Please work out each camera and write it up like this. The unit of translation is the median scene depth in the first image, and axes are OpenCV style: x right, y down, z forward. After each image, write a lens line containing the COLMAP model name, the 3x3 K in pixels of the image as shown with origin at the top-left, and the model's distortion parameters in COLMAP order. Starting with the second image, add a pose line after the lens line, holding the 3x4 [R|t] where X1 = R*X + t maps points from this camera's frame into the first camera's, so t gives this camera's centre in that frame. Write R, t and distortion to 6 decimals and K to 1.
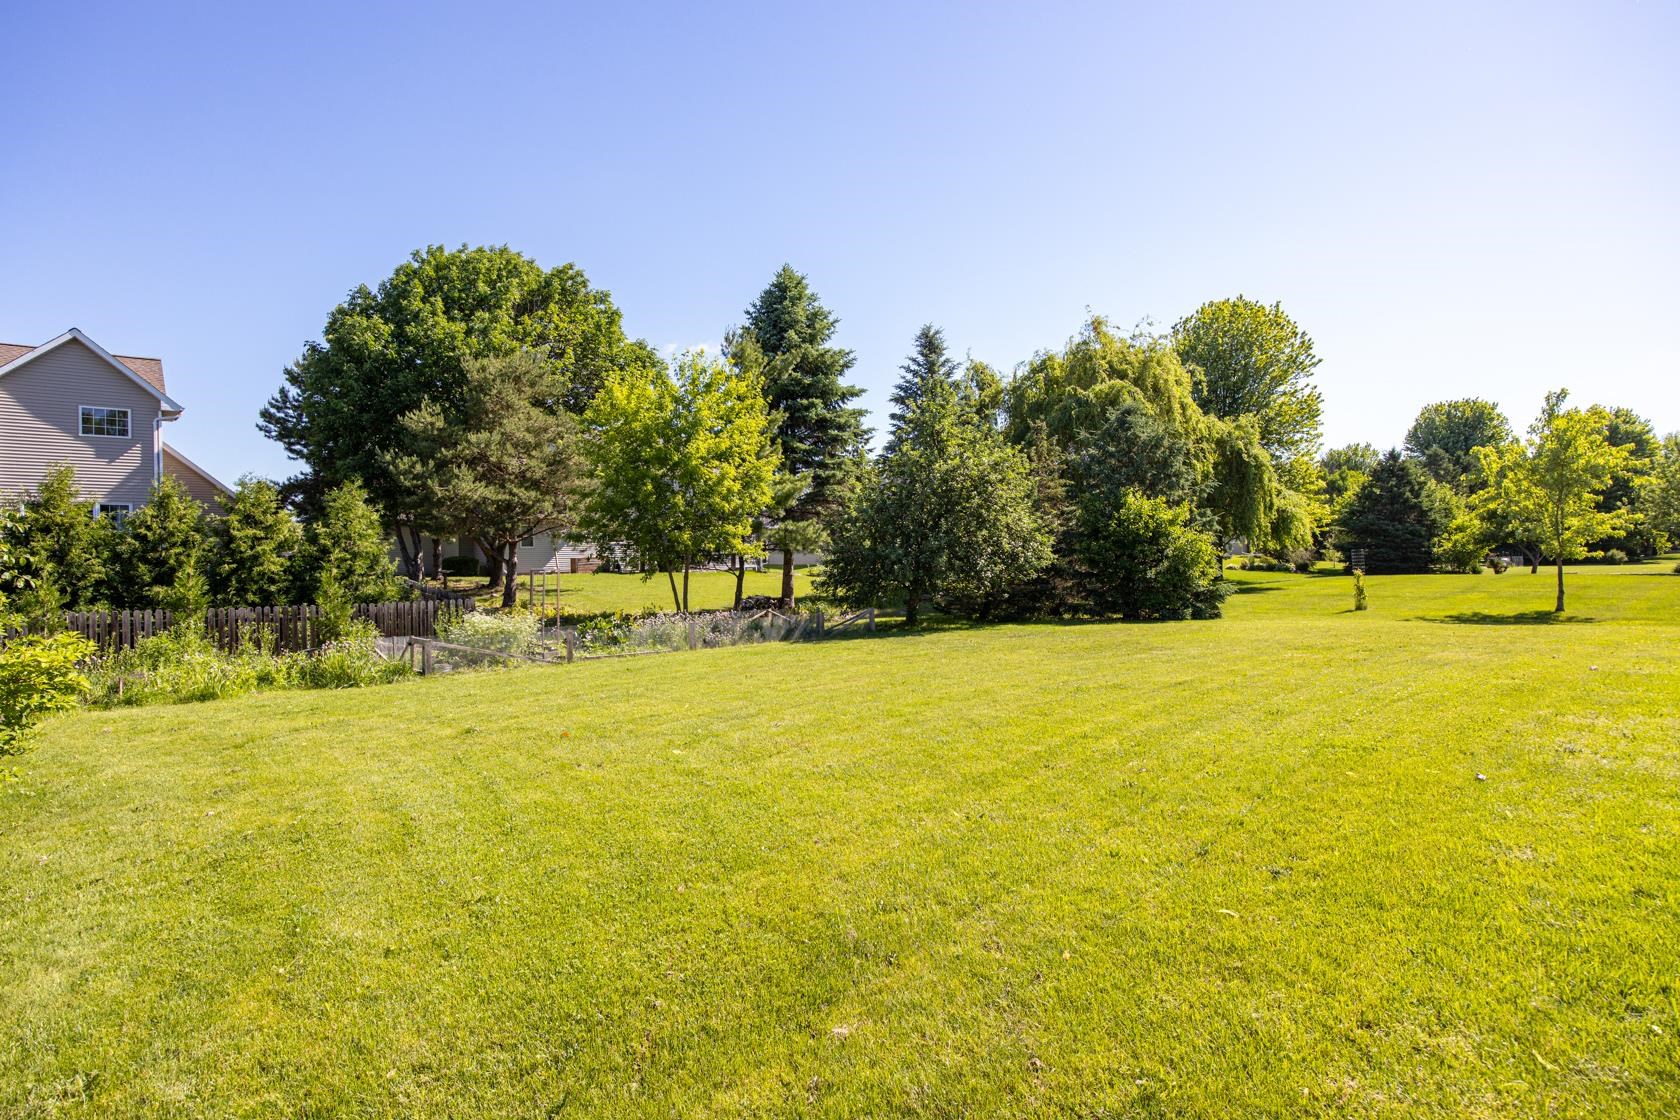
lens RADIAL K [[909.8, 0, 830.2], [0, 909.8, 566.5], [0, 0, 1]] dist [-0.004495, 0.000359]
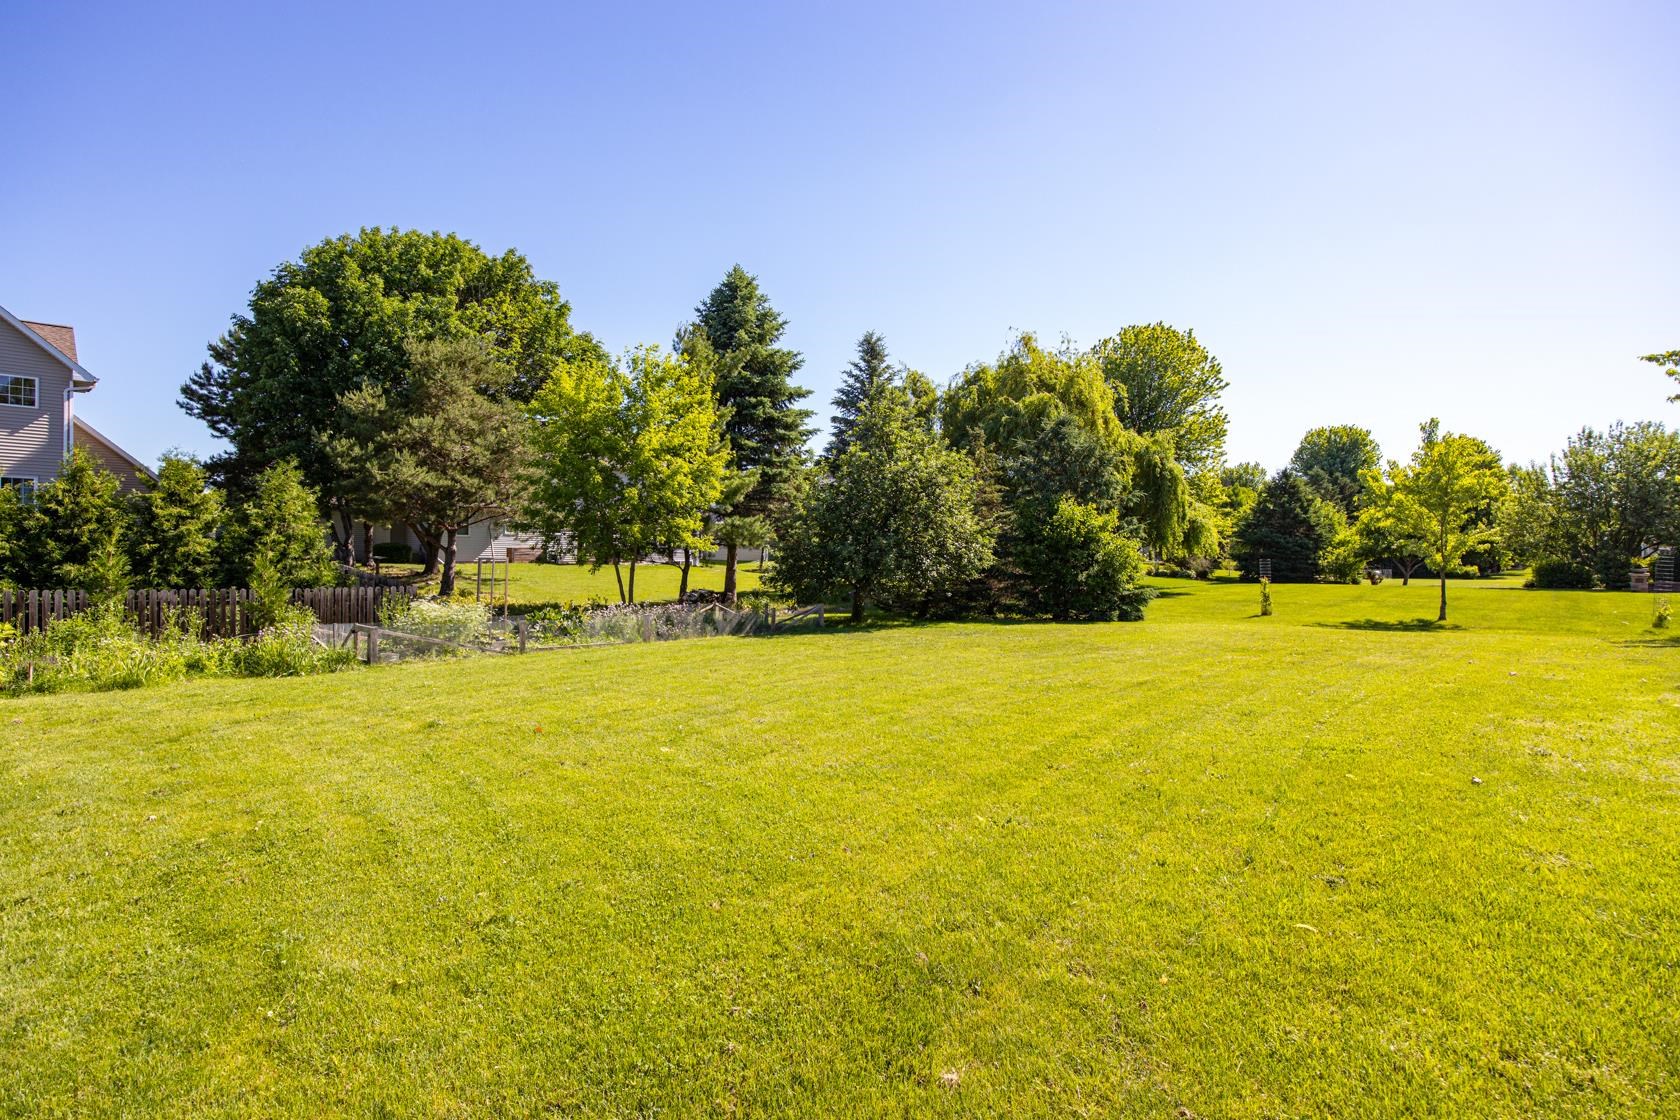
lens RADIAL K [[870.1, 0, 836.8], [0, 870.1, 563.8], [0, 0, 1]] dist [-0.007191, 0.000147]
pose [[0.994929, 0.025306, 0.097347, -0.027268], [-0.025246, 0.999680, -0.001852, 0.001590], [-0.097362, -0.000615, 0.995249, 0.022739]]
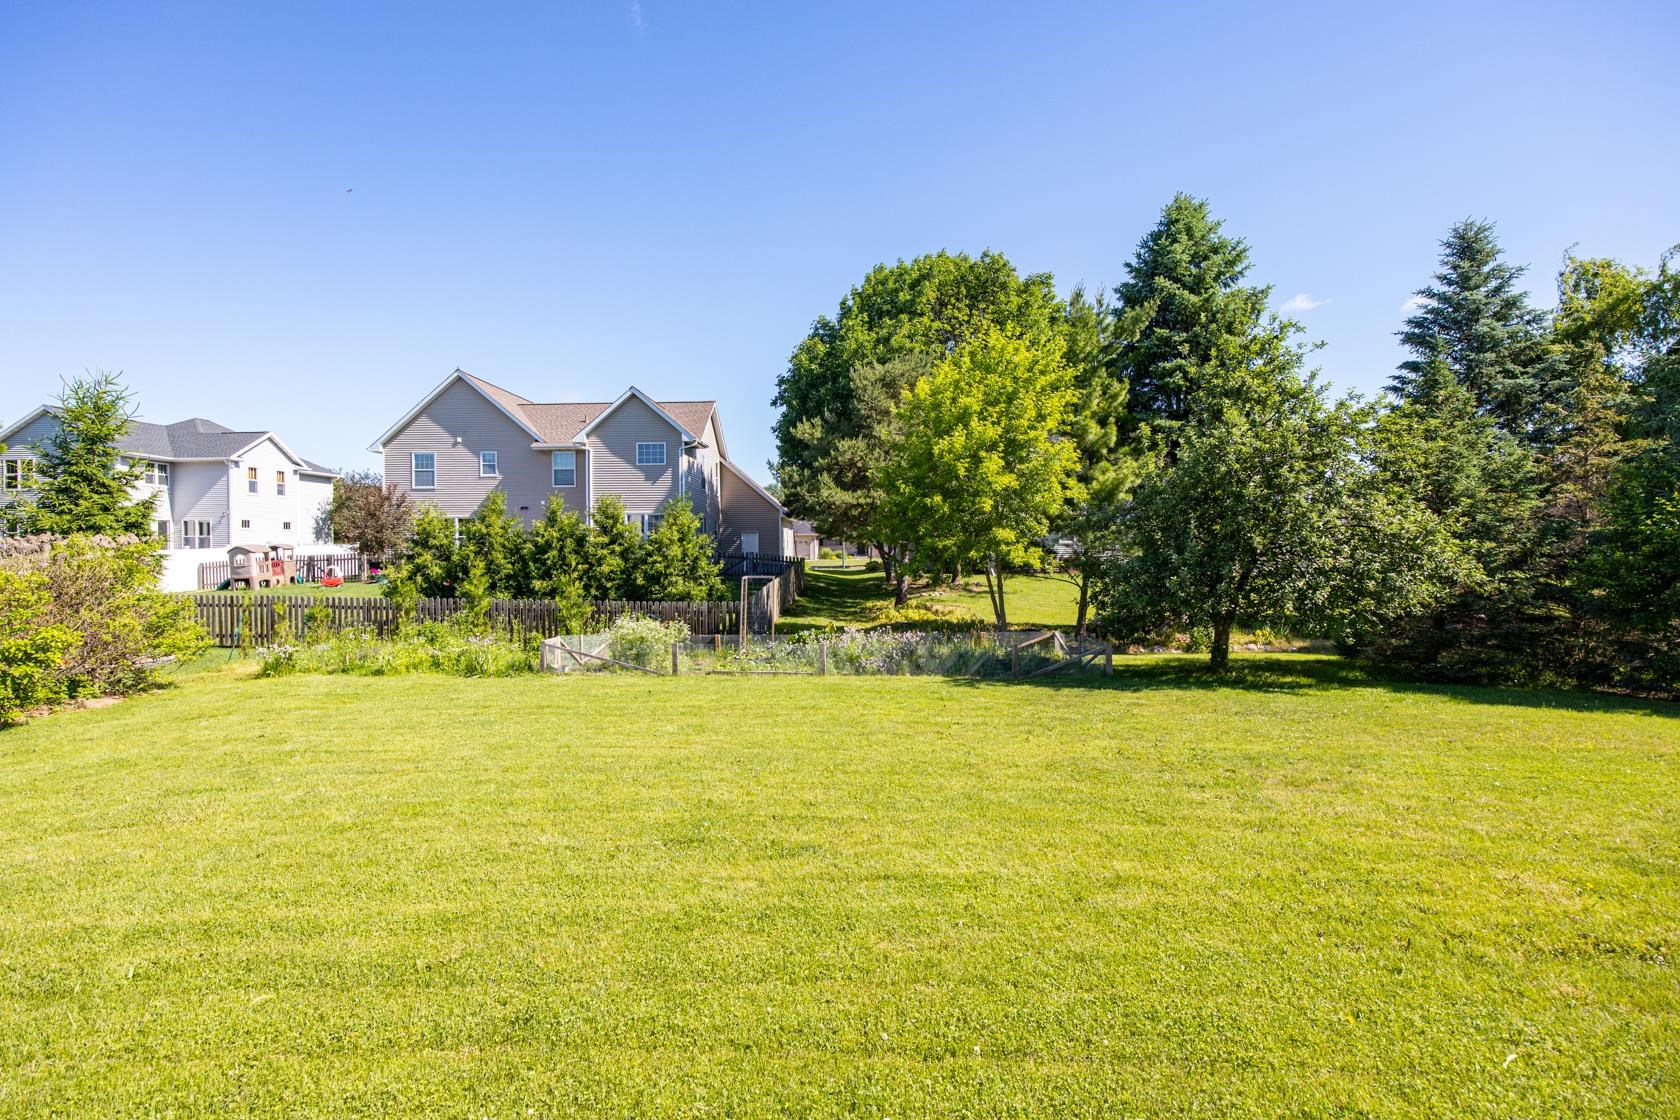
lens RADIAL K [[870.1, 0, 836.6], [0, 870.1, 556.7], [0, 0, 1]] dist [-0.007191, 0.000147]
pose [[0.705759, 0.016064, -0.708269, 0.318198], [-0.018014, 0.999827, 0.004727, -0.018739], [0.708223, 0.009422, 0.705926, 0.301263]]
